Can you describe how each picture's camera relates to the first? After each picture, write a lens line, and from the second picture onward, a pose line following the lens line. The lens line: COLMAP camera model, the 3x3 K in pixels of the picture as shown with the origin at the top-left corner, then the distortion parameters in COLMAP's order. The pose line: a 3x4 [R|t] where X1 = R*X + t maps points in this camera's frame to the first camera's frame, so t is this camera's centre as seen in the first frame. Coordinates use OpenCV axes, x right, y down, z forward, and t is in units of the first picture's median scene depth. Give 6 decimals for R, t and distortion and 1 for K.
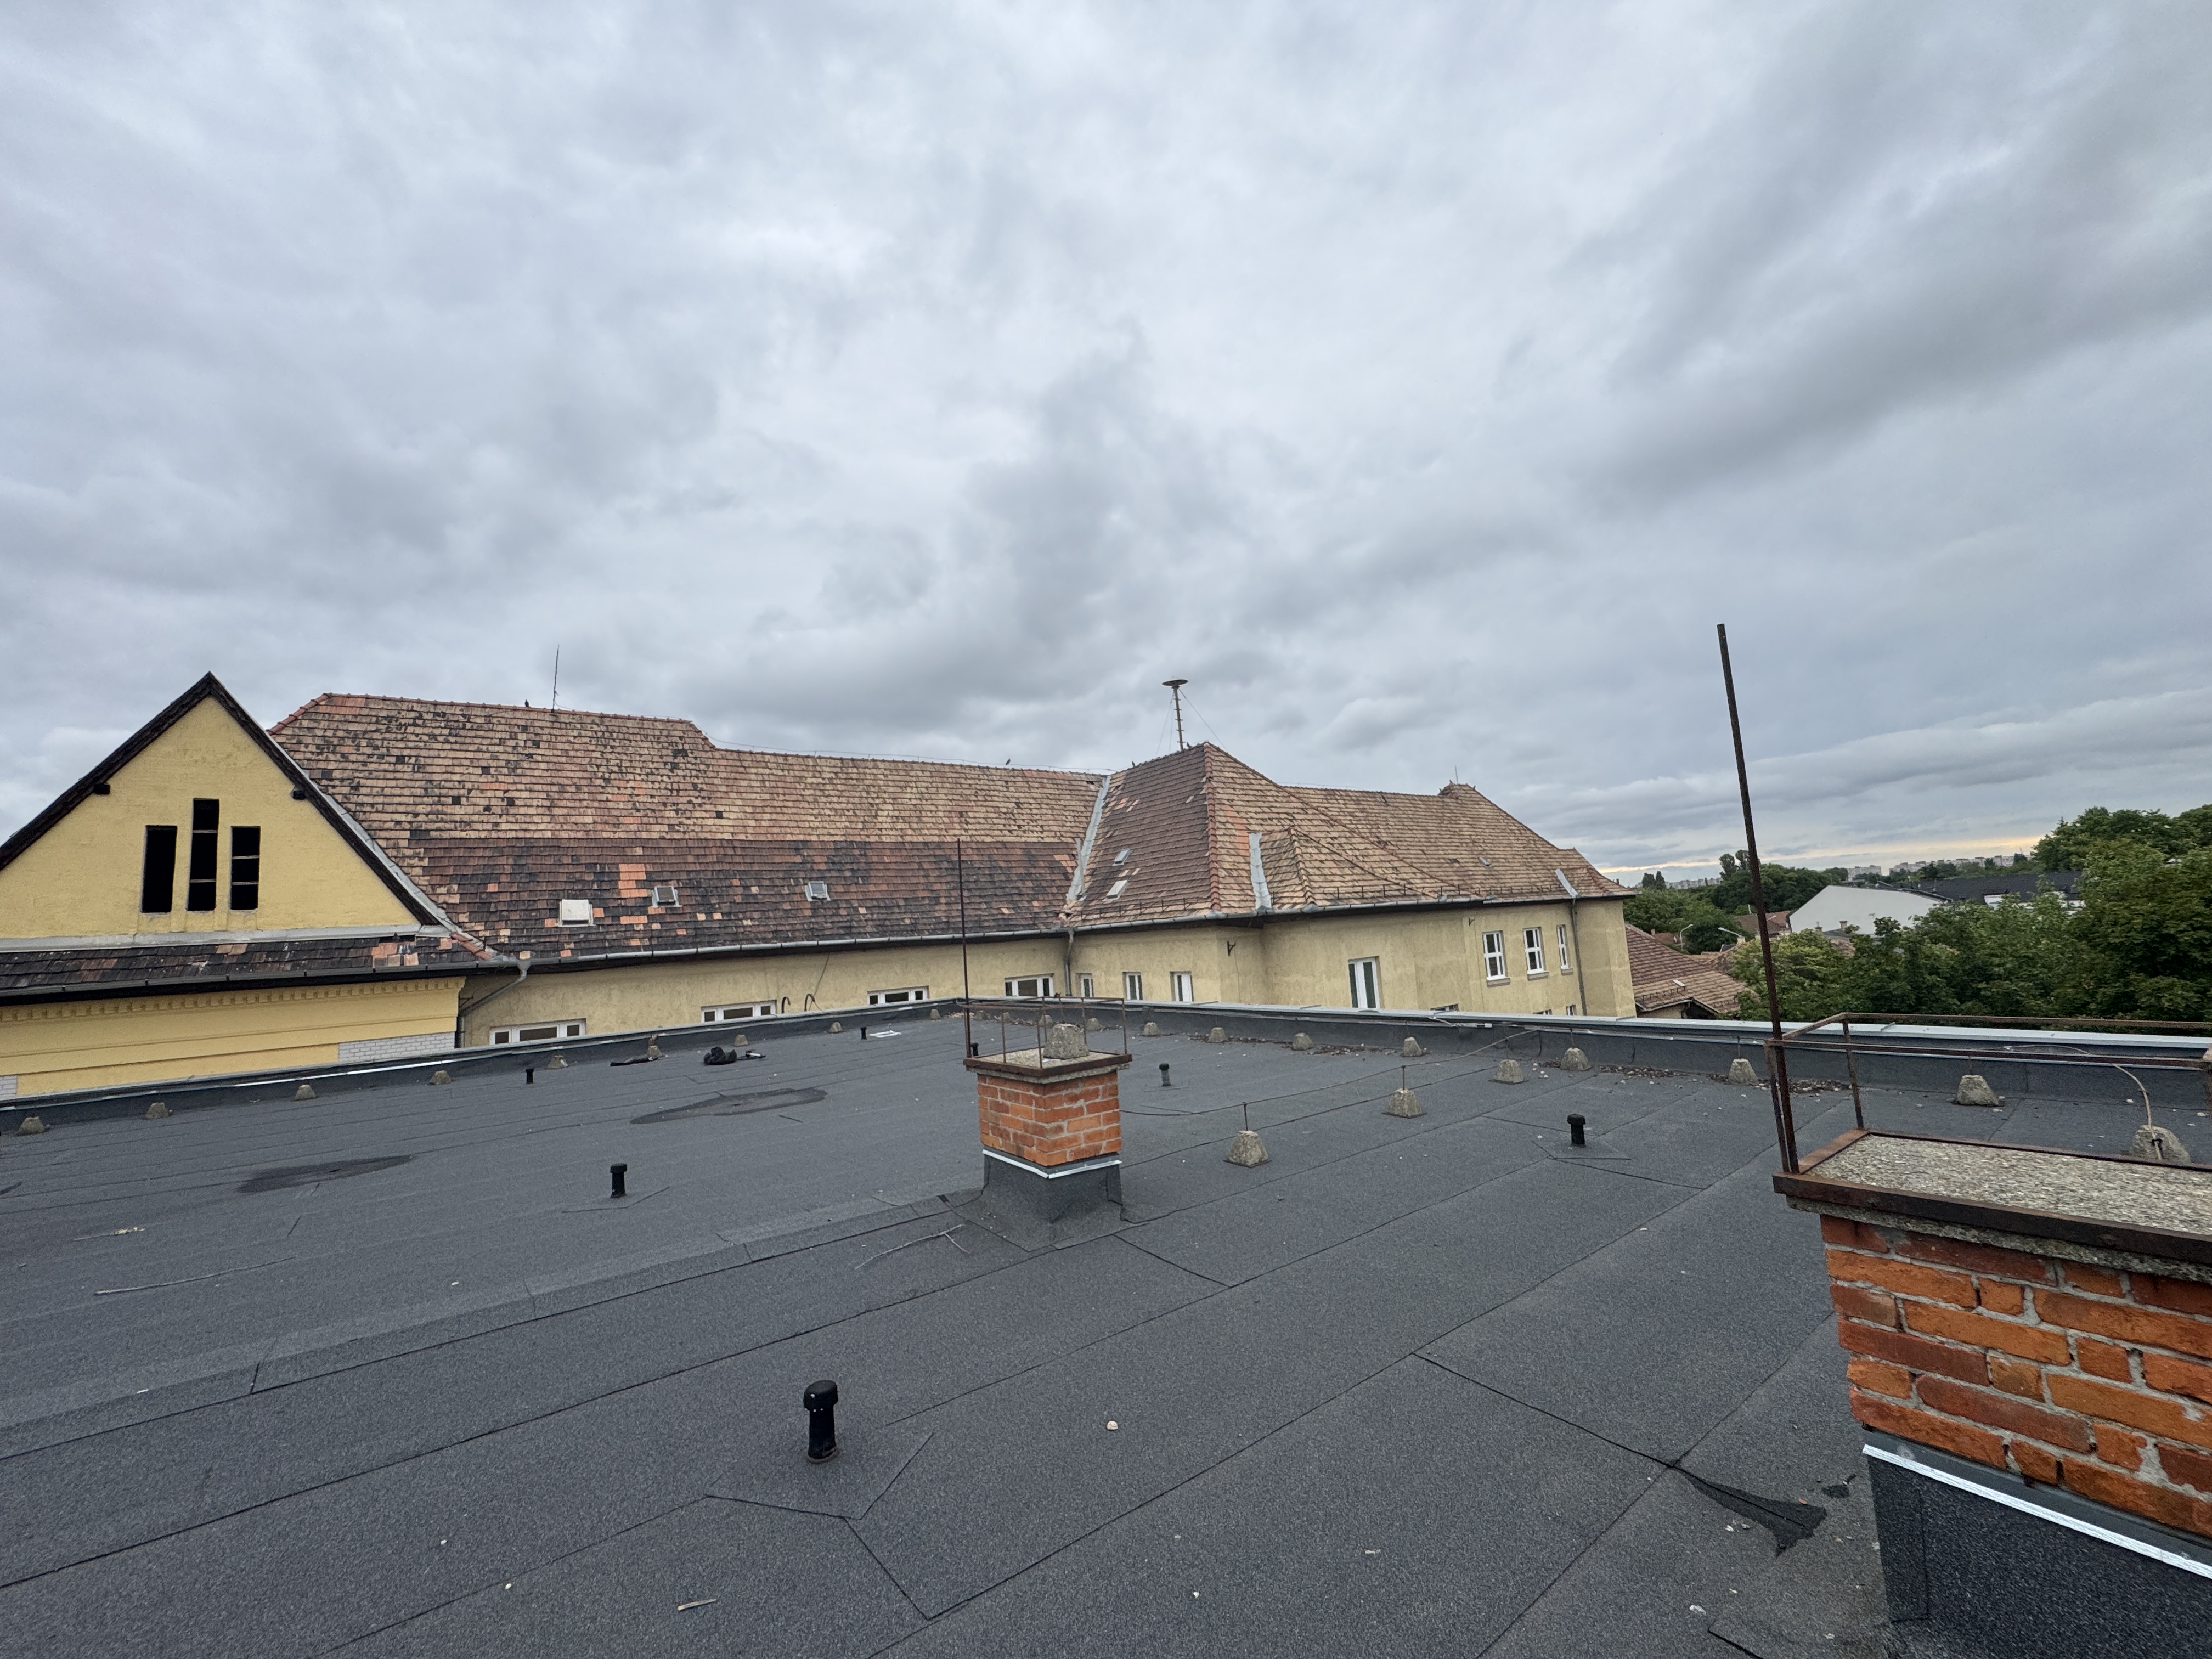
lens RADIAL K [[882.7, 0, 1104.7], [0, 882.7, 829.4], [0, 0, 1]] dist [-0.002805, 0.000281]
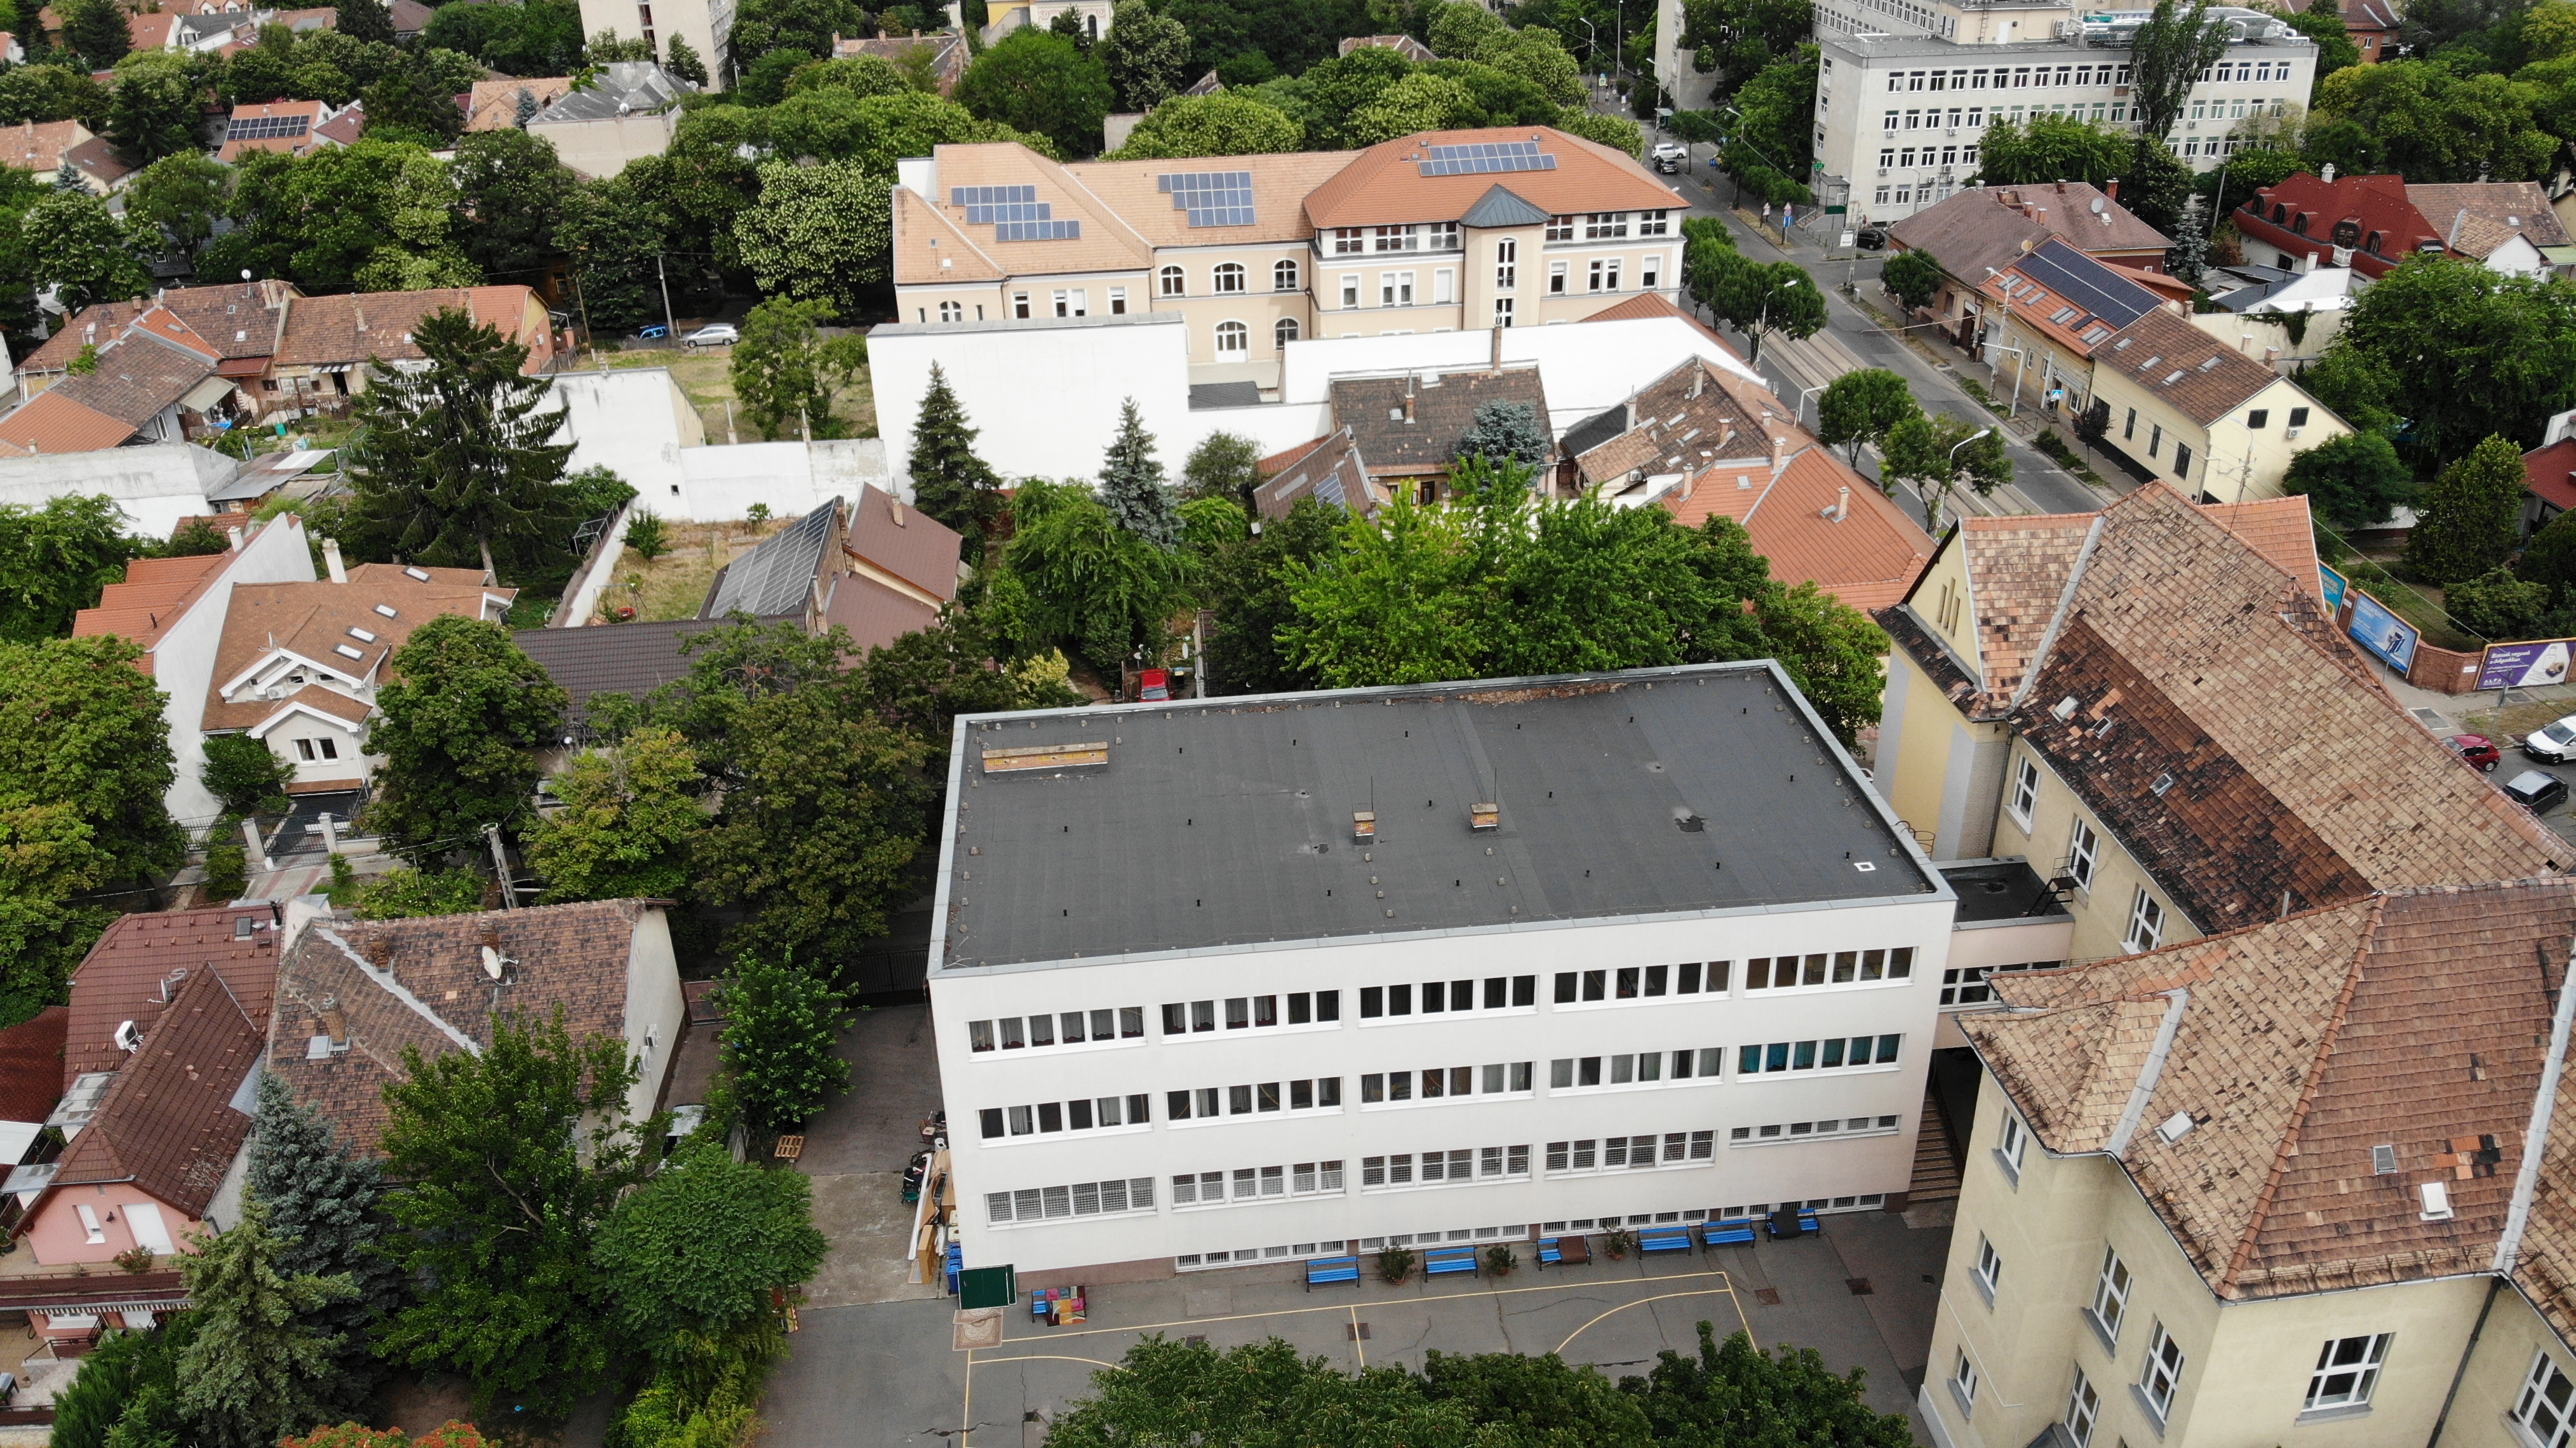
lens RADIAL K [[1931.0, 0, 1288.0], [0, 1931.0, 724.0], [0, 0, 1]] dist [-0.003620, -0.001638]
pose [[-0.505255, 0.468648, -0.724628, 2.002011], [0.148598, 0.874396, 0.461898, -1.313357], [0.850080, 0.125698, -0.511434, 1.337446]]
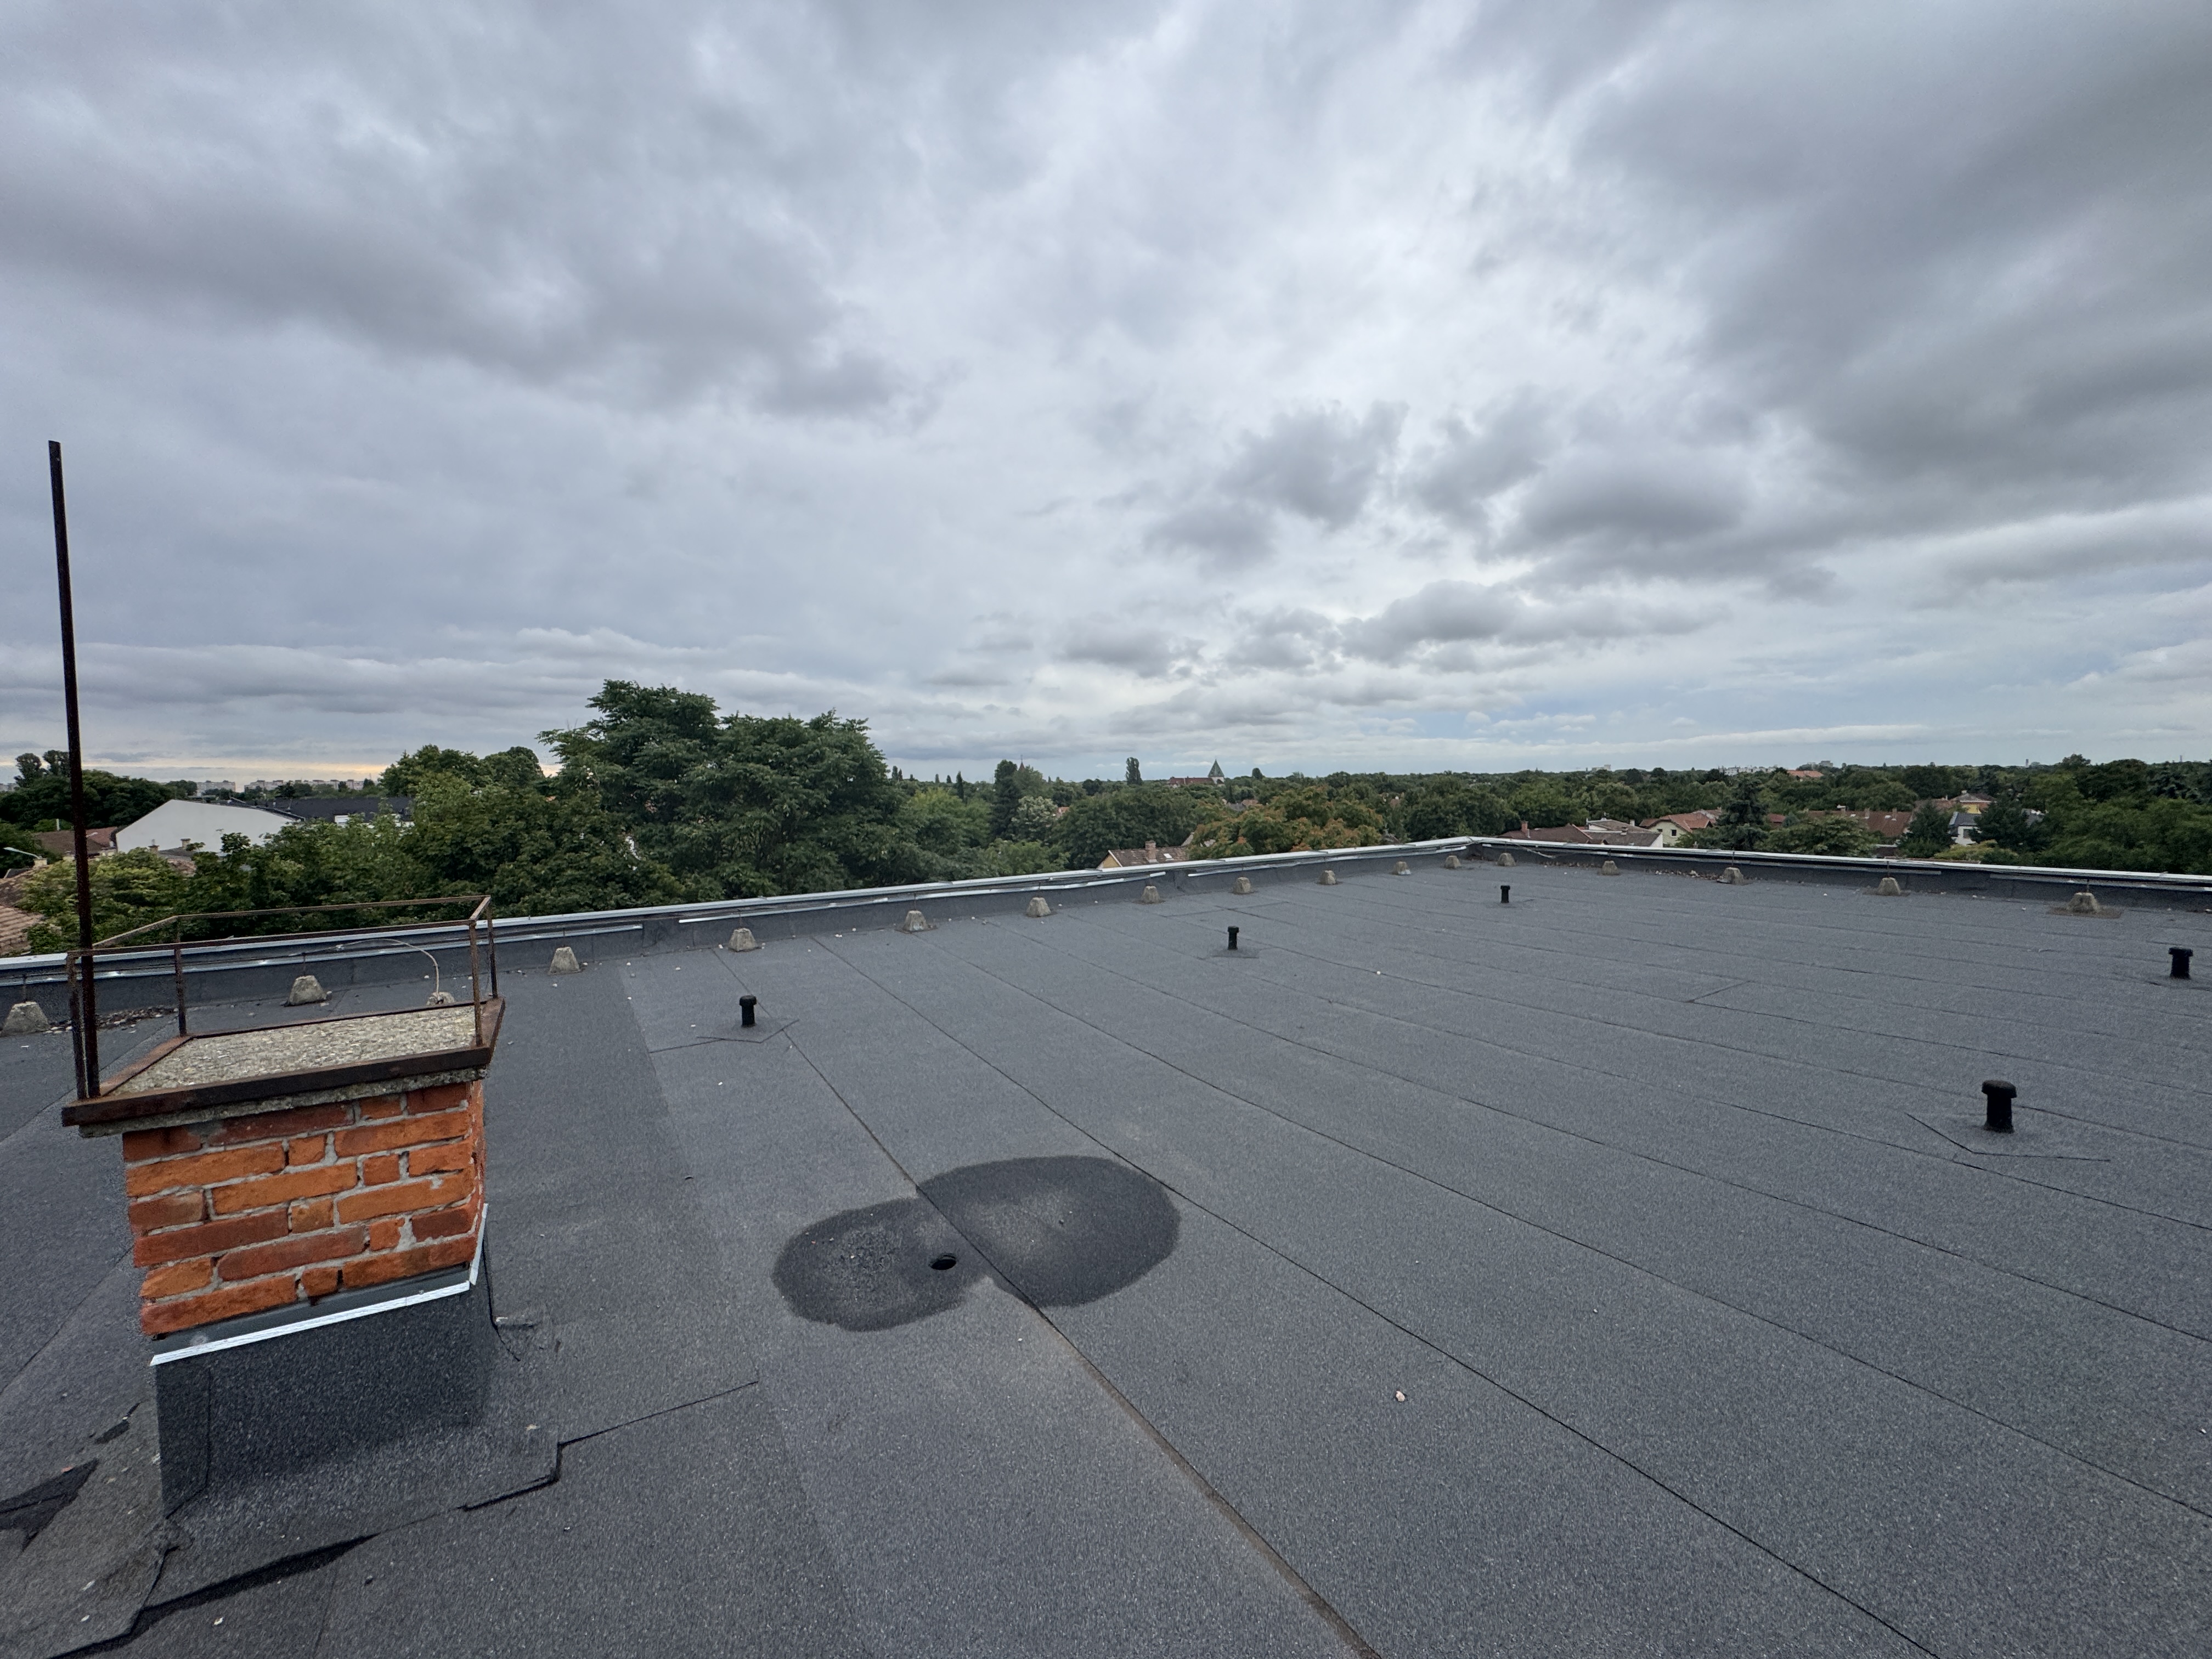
lens RADIAL K [[878.3, 0, 1106.0], [0, 878.3, 829.5], [0, 0, 1]] dist [-0.002727, -0.000535]
pose [[0.065056, 0.011768, 0.997812, -0.002258], [-0.103356, 0.994632, -0.004992, 0.002063], [-0.992515, -0.102805, 0.065923, -0.002975]]
